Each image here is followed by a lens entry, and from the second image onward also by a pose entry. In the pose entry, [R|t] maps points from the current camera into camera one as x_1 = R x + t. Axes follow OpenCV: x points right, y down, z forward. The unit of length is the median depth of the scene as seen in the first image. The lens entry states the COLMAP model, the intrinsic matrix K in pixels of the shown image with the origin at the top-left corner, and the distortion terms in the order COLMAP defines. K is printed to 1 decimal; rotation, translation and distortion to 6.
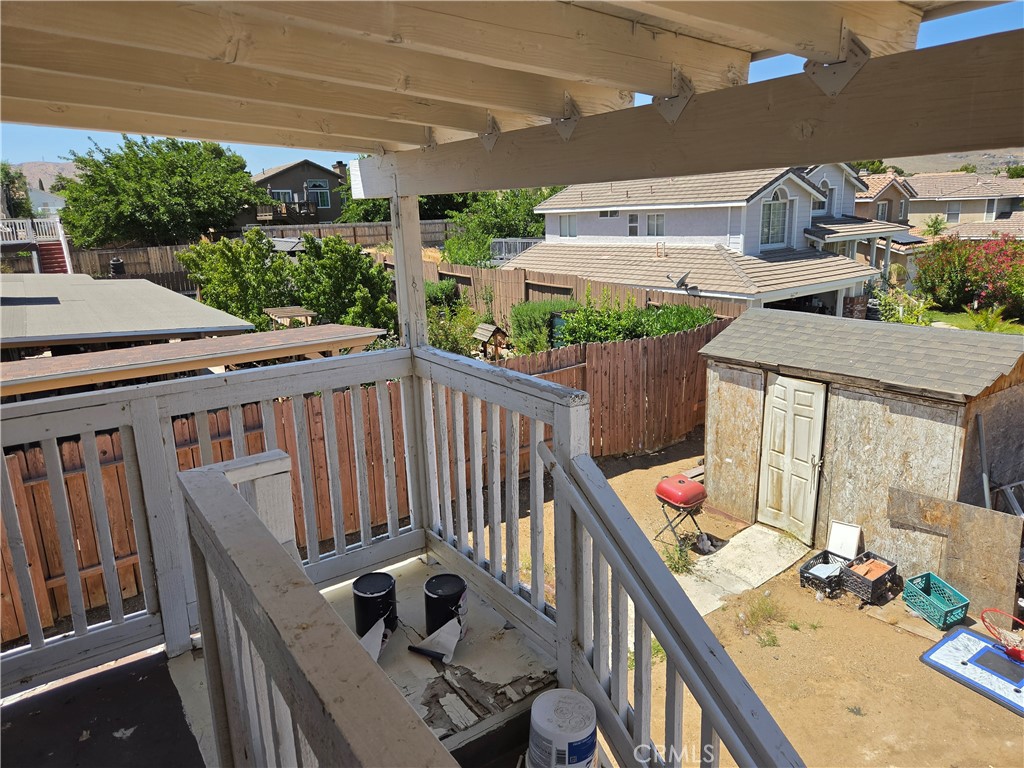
lens RADIAL K [[692.1, 0, 502.7], [0, 692.1, 379.3], [0, 0, 1]] dist [0.065591, -0.053418]
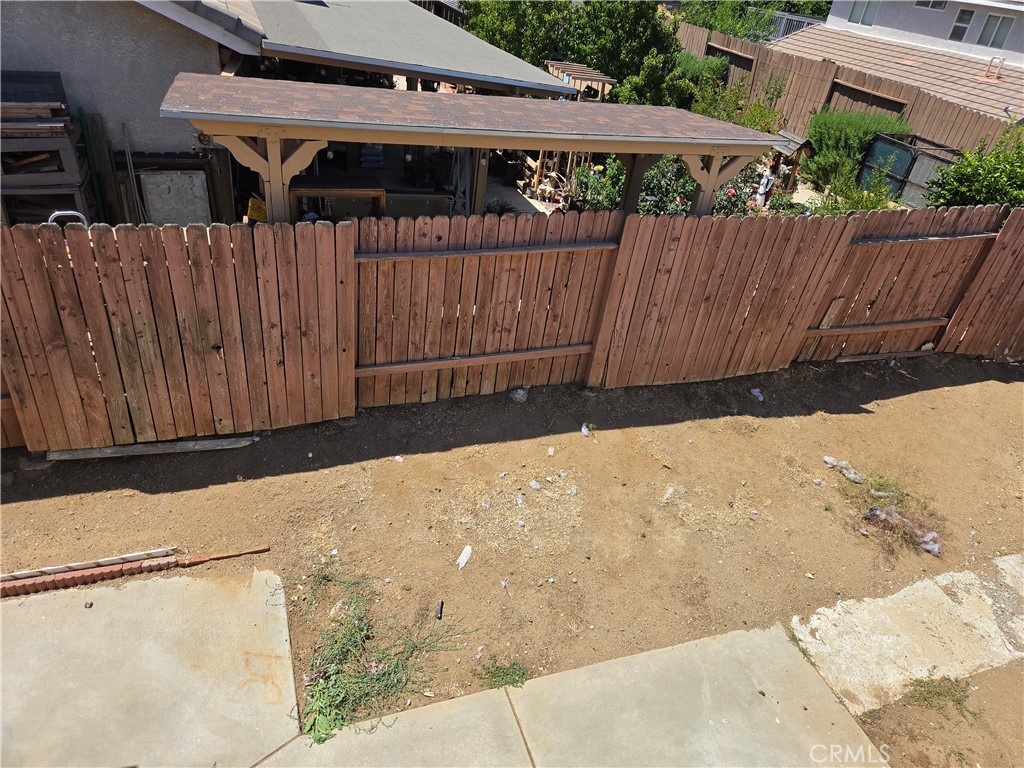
lens RADIAL K [[692.1, 0, 517.5], [0, 692.1, 384.9], [0, 0, 1]] dist [0.065591, -0.053418]
pose [[0.957229, 0.260558, -0.125787, -0.123990], [-0.208692, 0.922898, 0.323586, -0.005994], [0.200401, -0.283495, 0.937801, 0.082597]]
